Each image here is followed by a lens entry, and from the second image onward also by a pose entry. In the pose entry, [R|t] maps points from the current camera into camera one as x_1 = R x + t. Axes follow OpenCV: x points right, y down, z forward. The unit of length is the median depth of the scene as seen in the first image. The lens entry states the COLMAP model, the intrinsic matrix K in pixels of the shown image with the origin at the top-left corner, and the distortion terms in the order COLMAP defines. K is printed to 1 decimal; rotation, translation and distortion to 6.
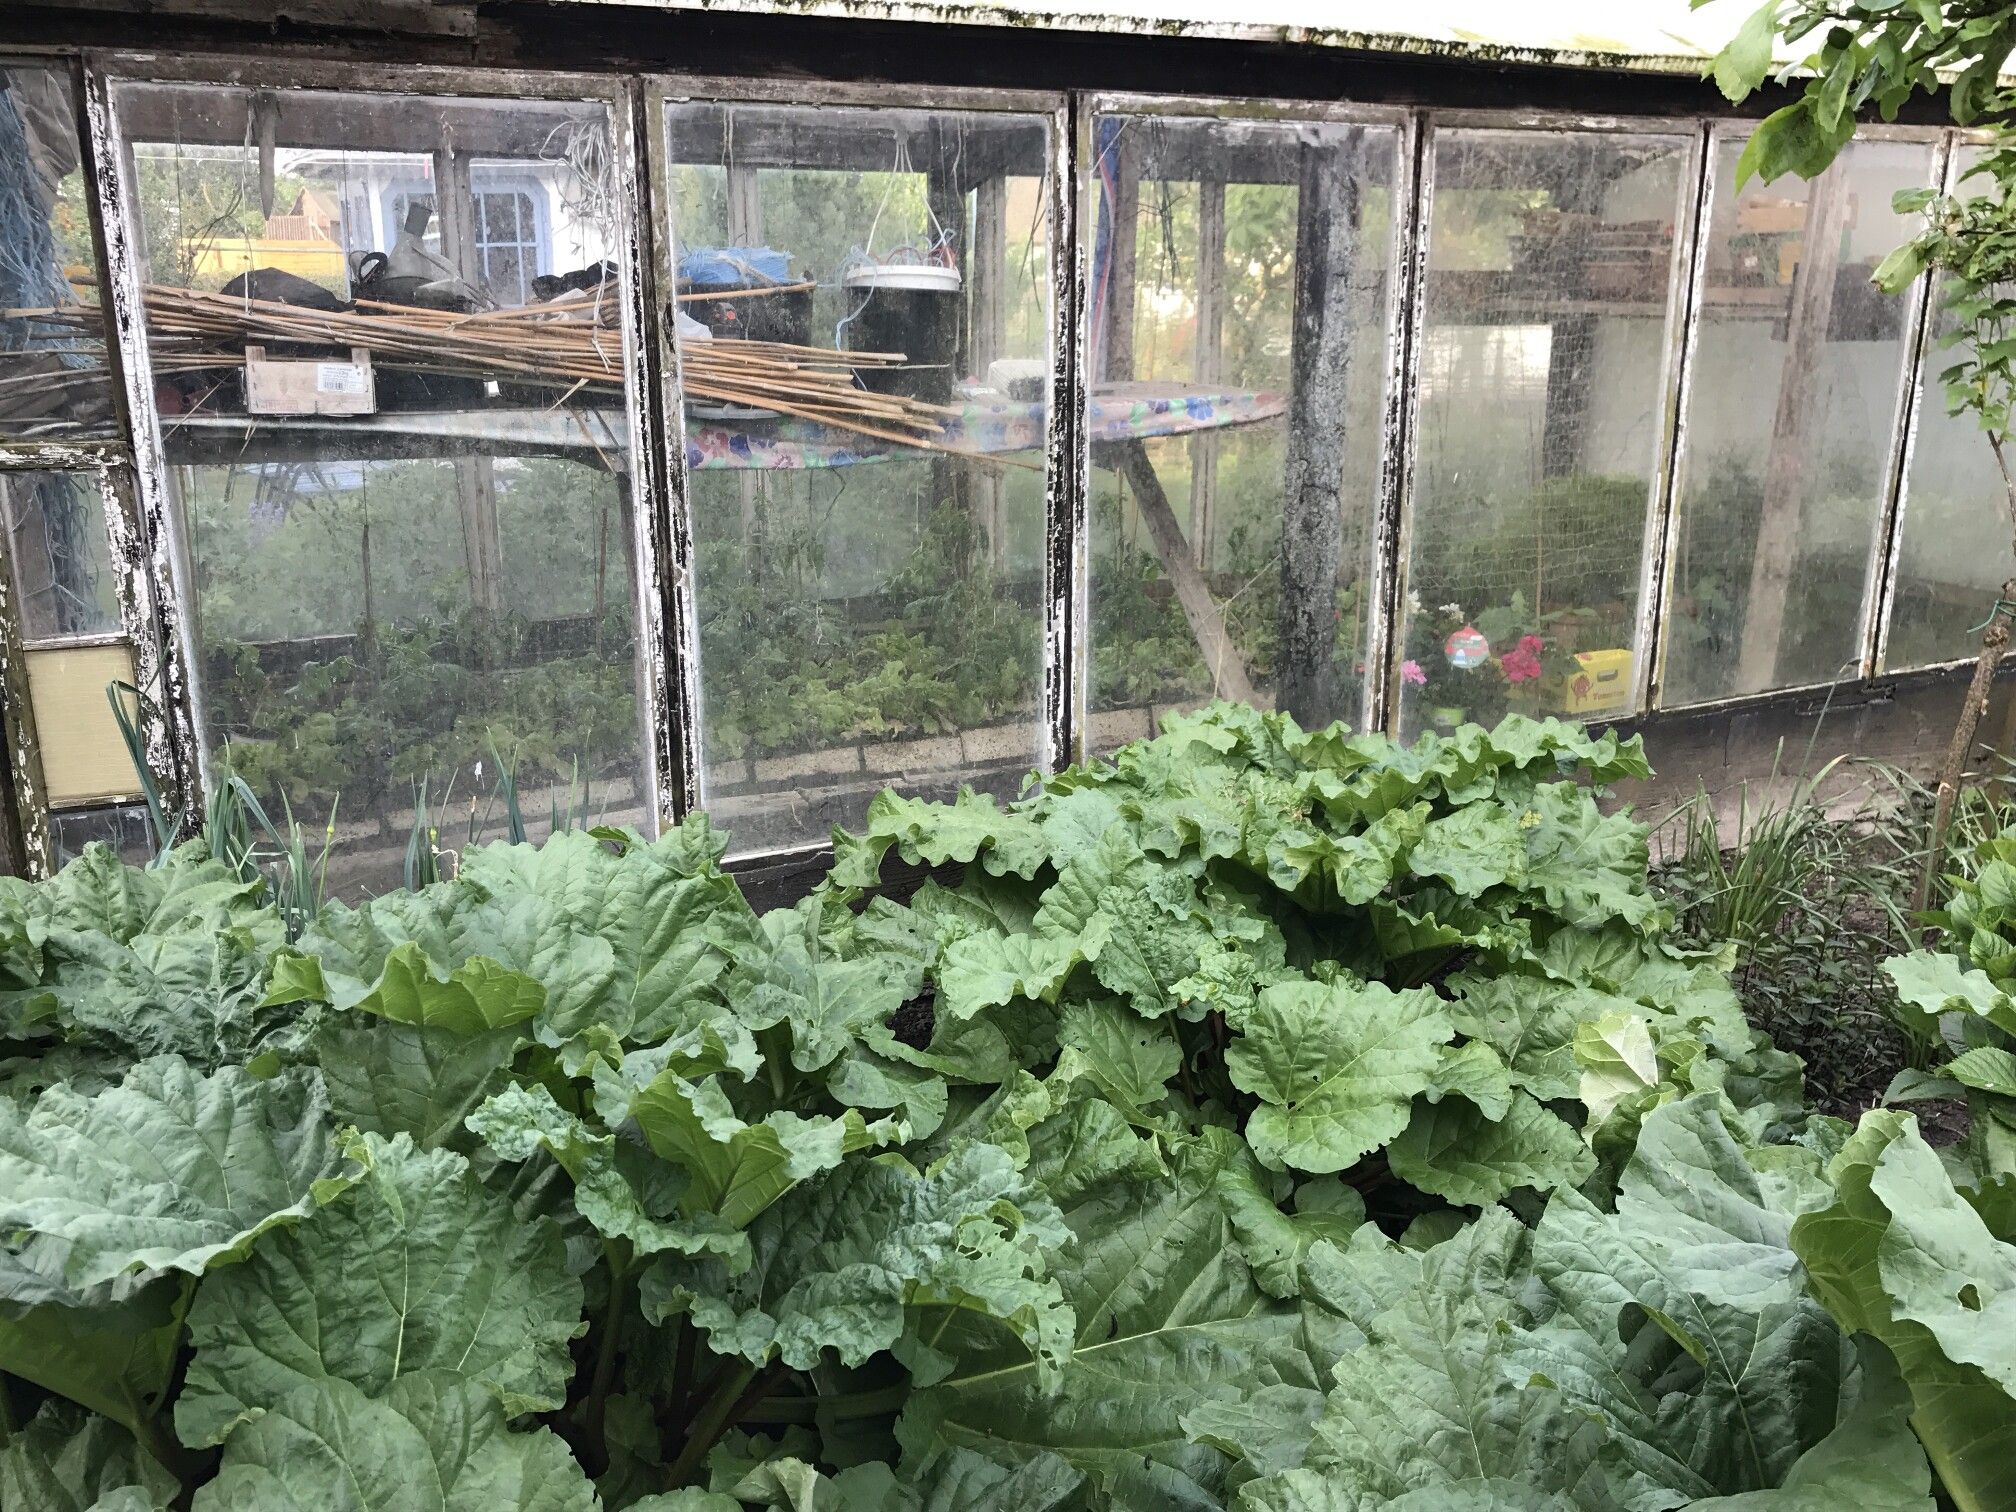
lens RADIAL K [[1722.8, 0, 1008.0], [0, 1722.8, 756.0], [0, 0, 1]] dist [0.043195, -0.058961]
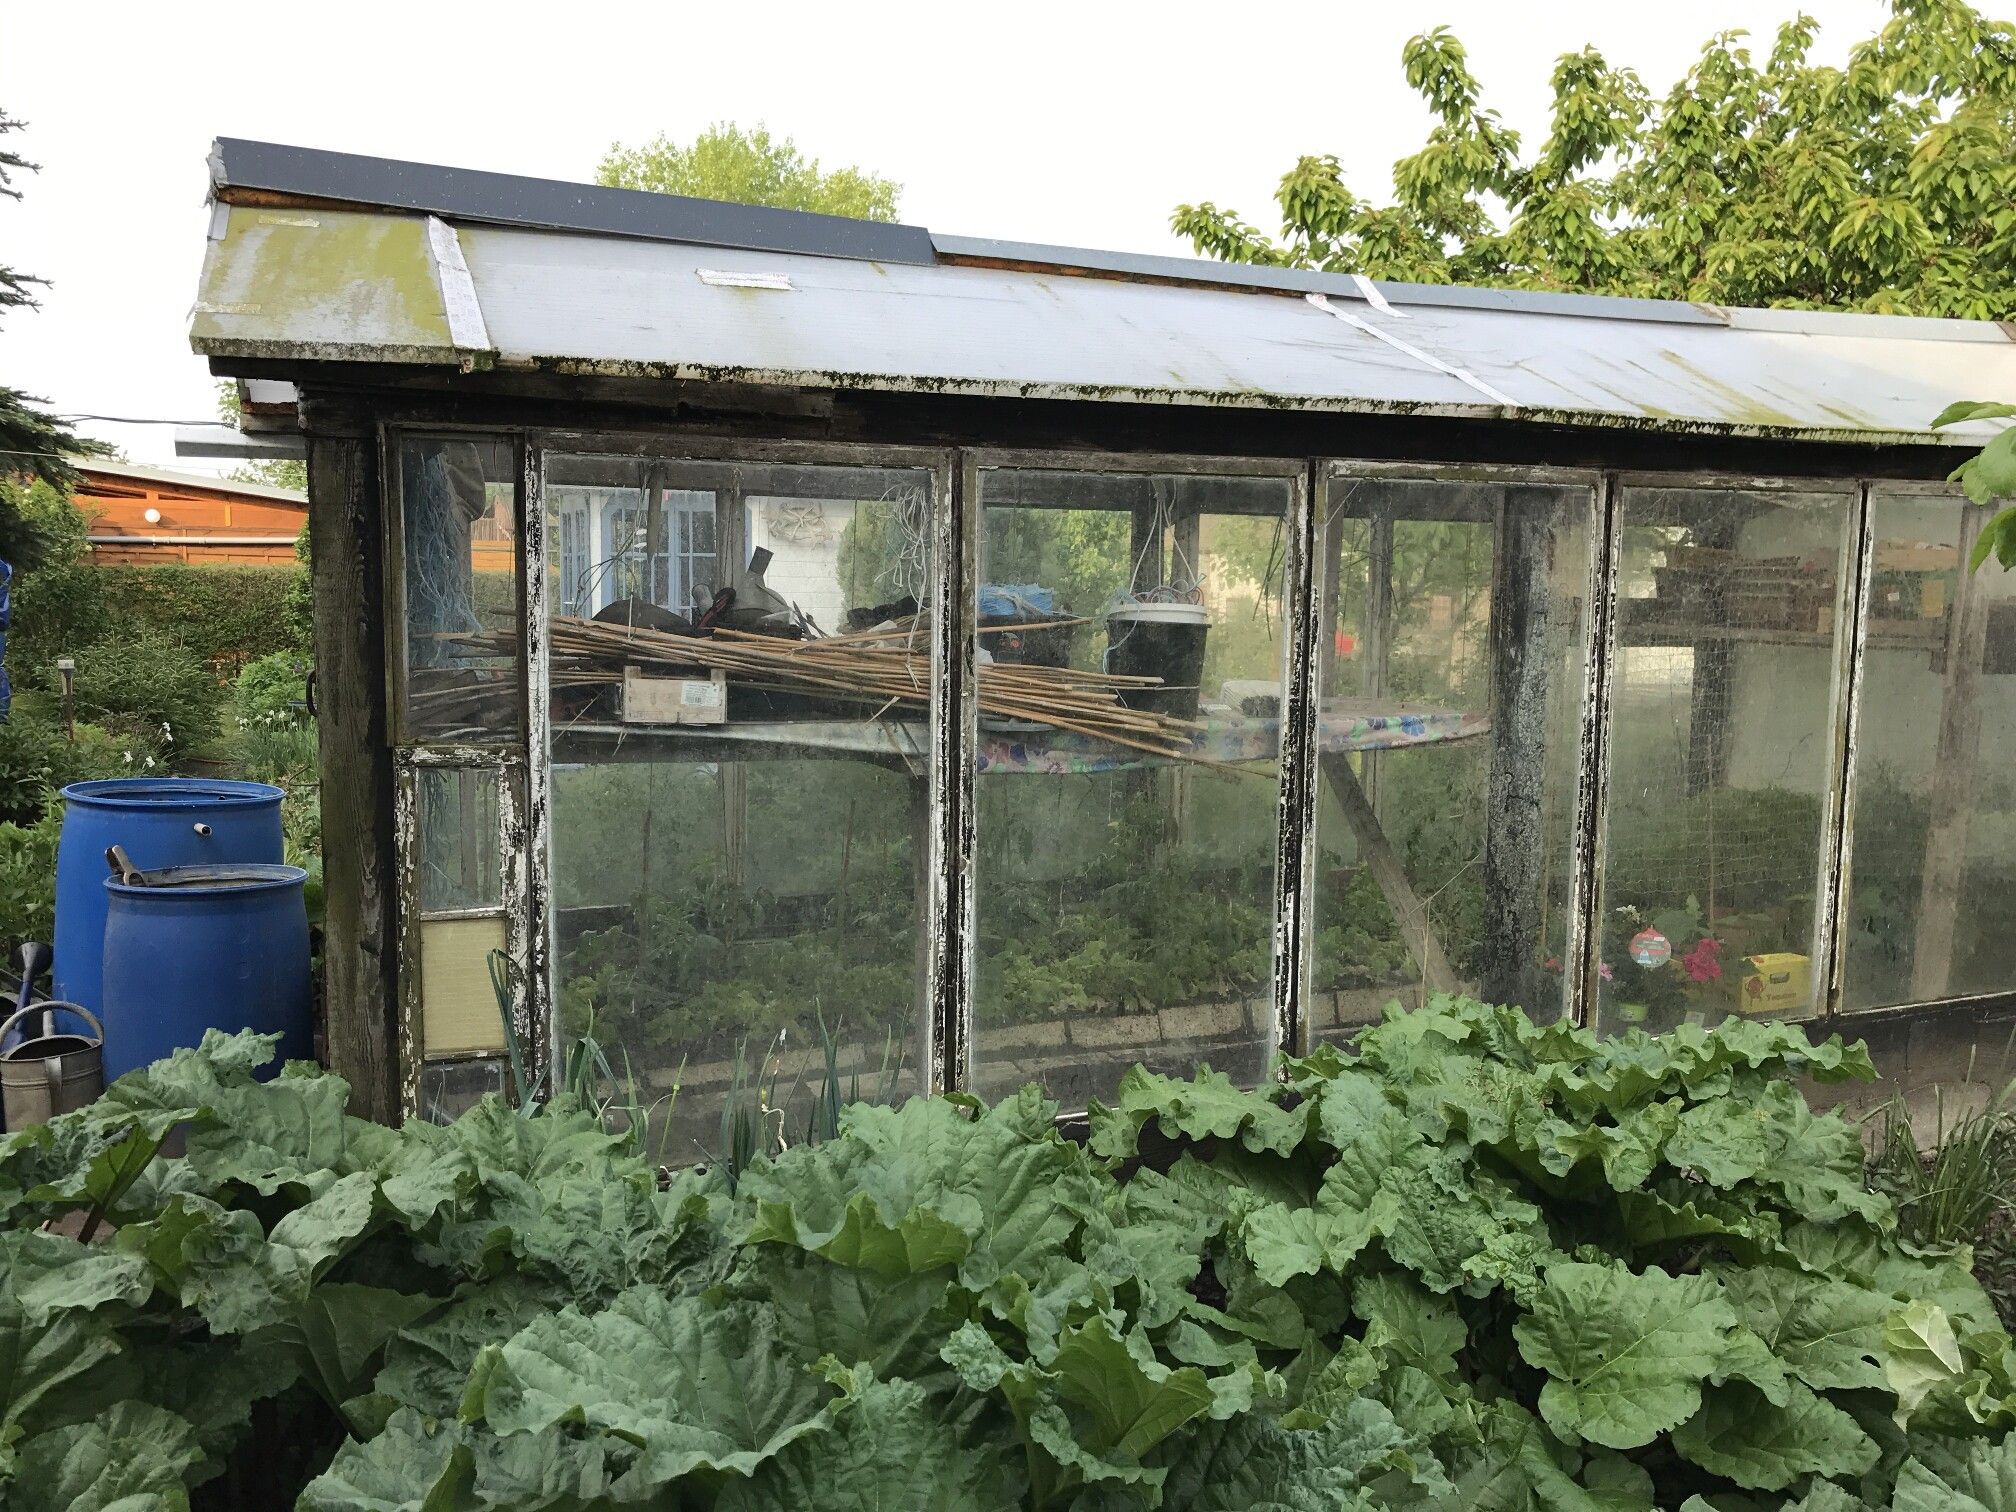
lens RADIAL K [[1659.6, 0, 1008.0], [0, 1659.6, 756.0], [0, 0, 1]] dist [0.052381, -0.054244]
pose [[0.997948, 0.022180, -0.060060, -0.106942], [-0.031513, 0.986741, -0.159214, -0.004108], [0.055733, 0.160780, 0.985416, -0.087039]]
